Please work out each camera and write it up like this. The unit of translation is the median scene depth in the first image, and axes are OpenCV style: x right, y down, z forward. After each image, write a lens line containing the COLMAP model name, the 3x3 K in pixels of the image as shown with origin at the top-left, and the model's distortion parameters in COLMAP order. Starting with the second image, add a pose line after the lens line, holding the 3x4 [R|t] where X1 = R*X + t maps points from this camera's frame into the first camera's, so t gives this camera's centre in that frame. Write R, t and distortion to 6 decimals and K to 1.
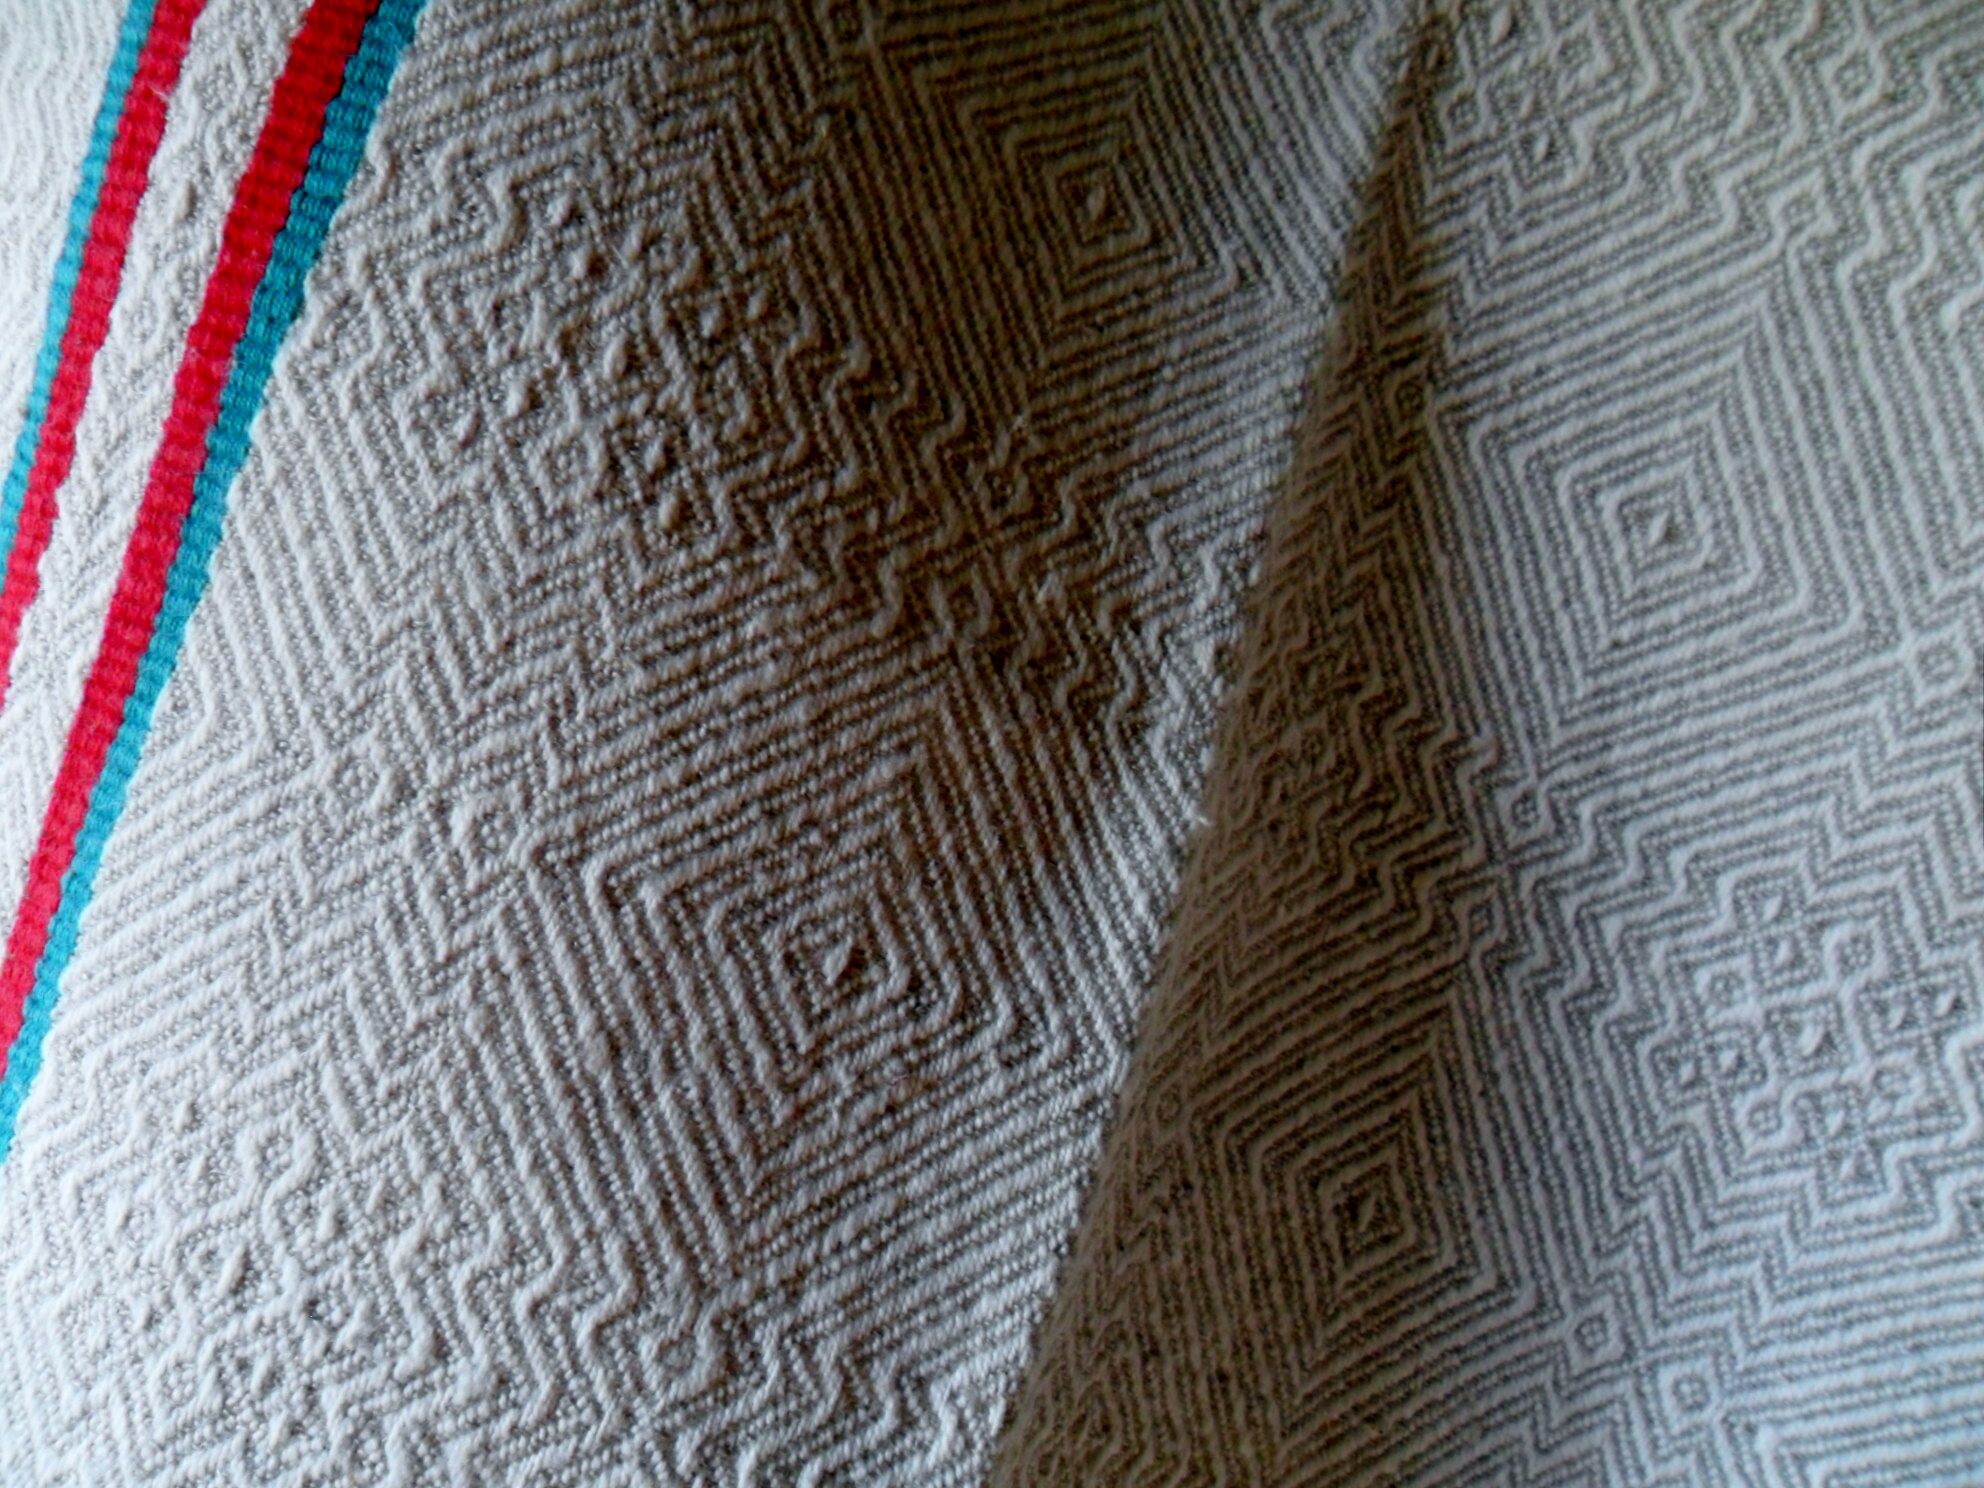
lens RADIAL K [[1640.9, 0, 992.0], [0, 1640.9, 744.0], [0, 0, 1]] dist [-0.013350, 0.015631]
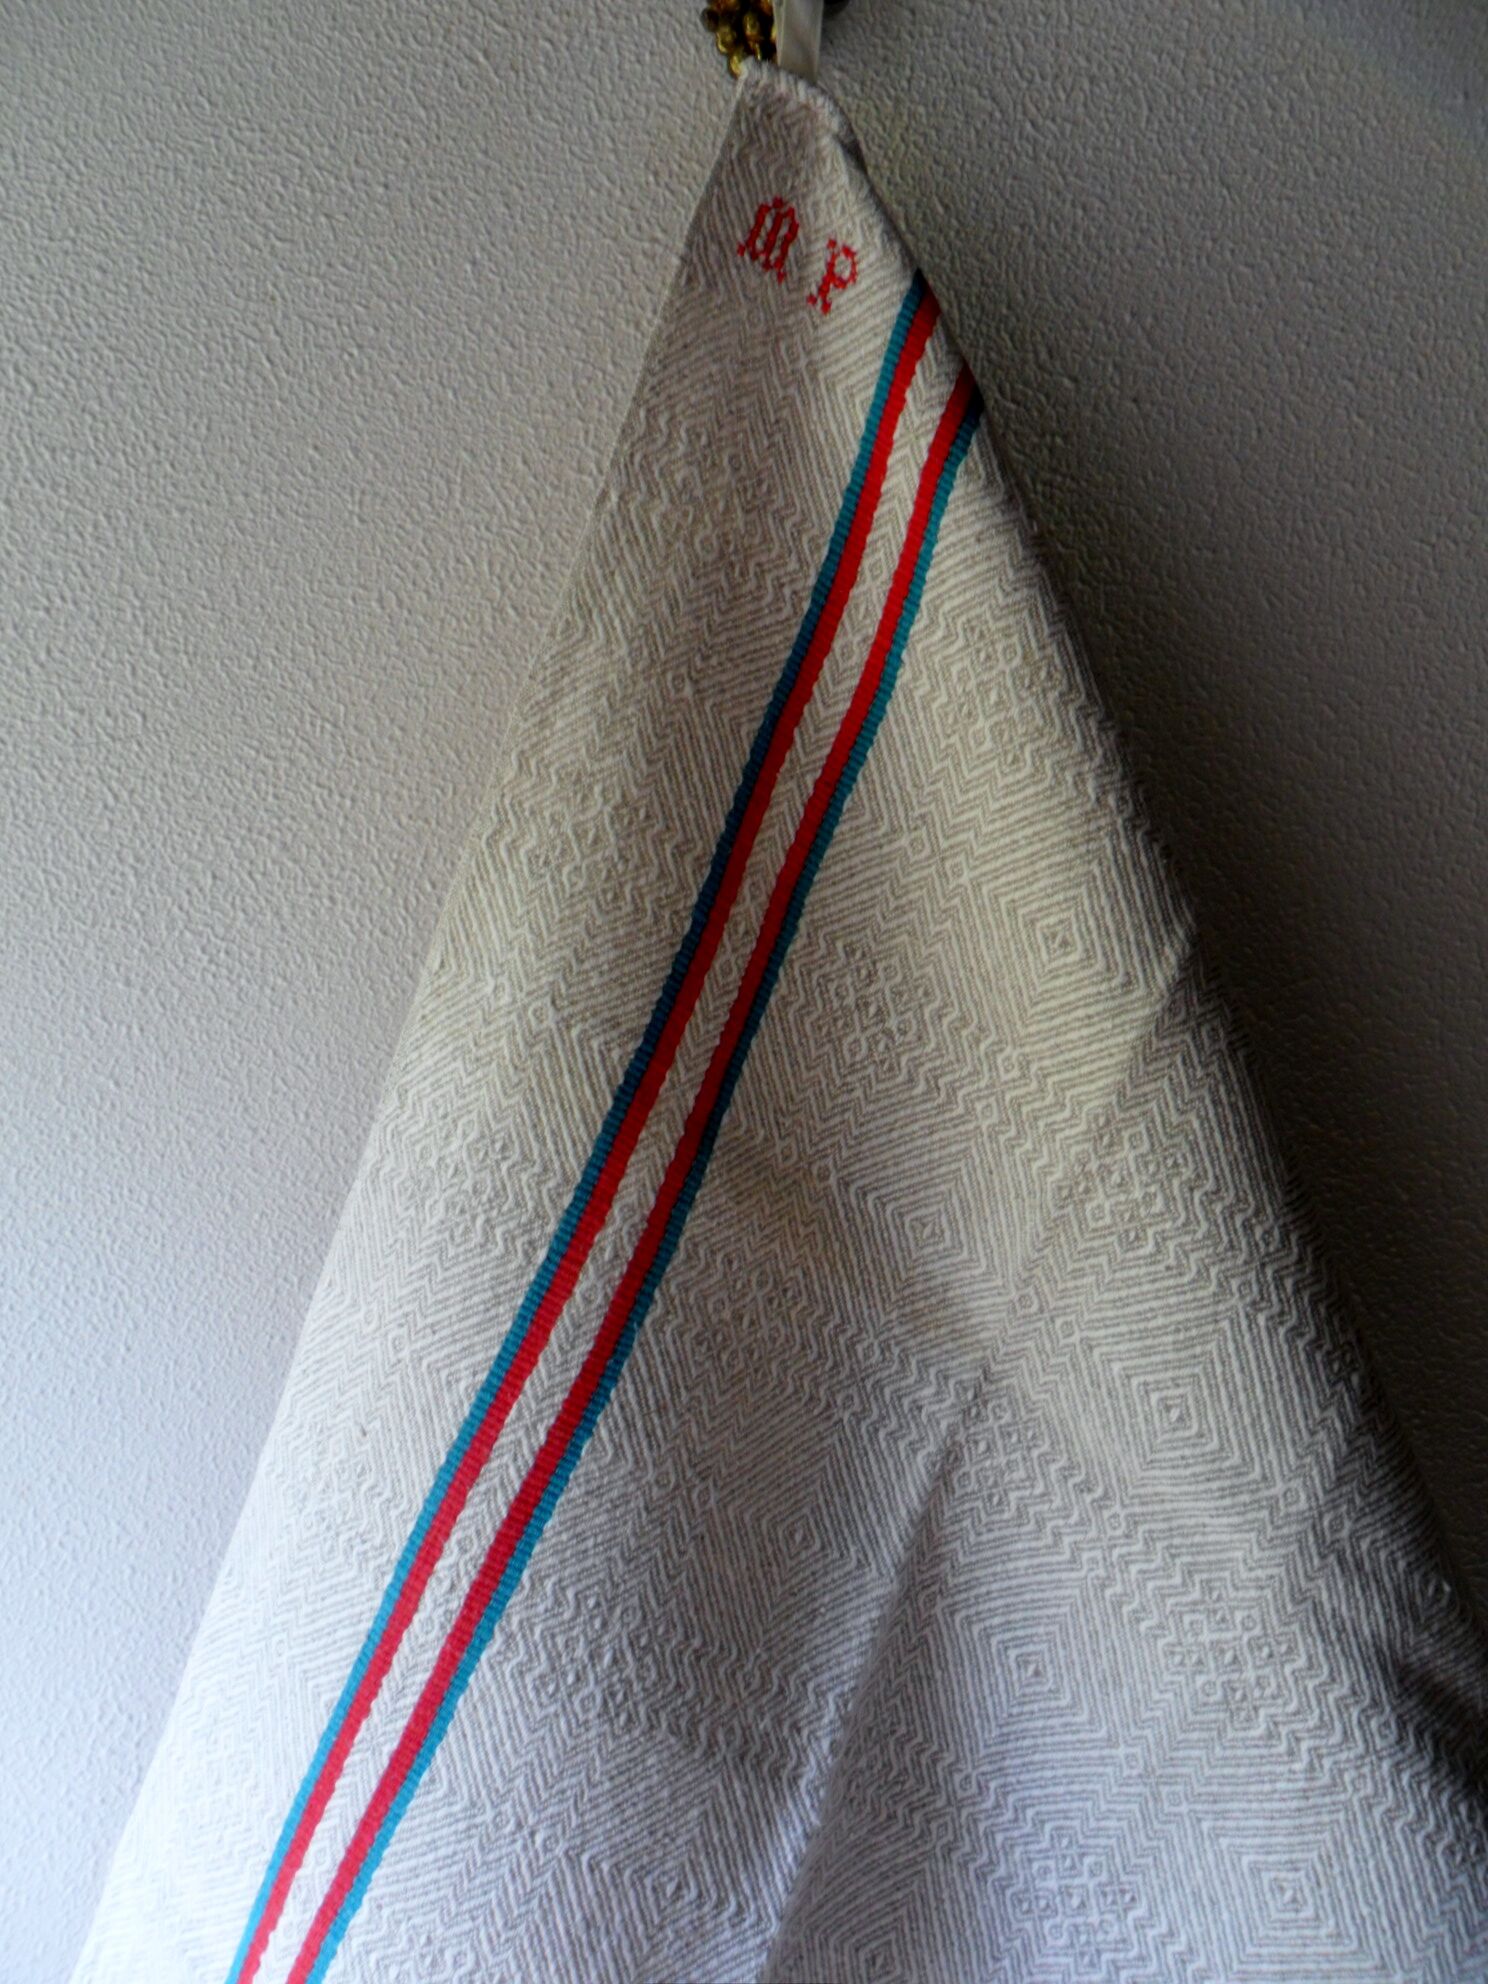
lens RADIAL K [[1725.3, 0, 744.0], [0, 1725.3, 992.0], [0, 0, 1]] dist [0.003560, 0.025058]
pose [[0.996071, 0.085305, 0.023786, -0.161232], [-0.085463, 0.996325, 0.005696, -1.272938], [-0.023213, -0.007707, 0.999701, -1.690393]]
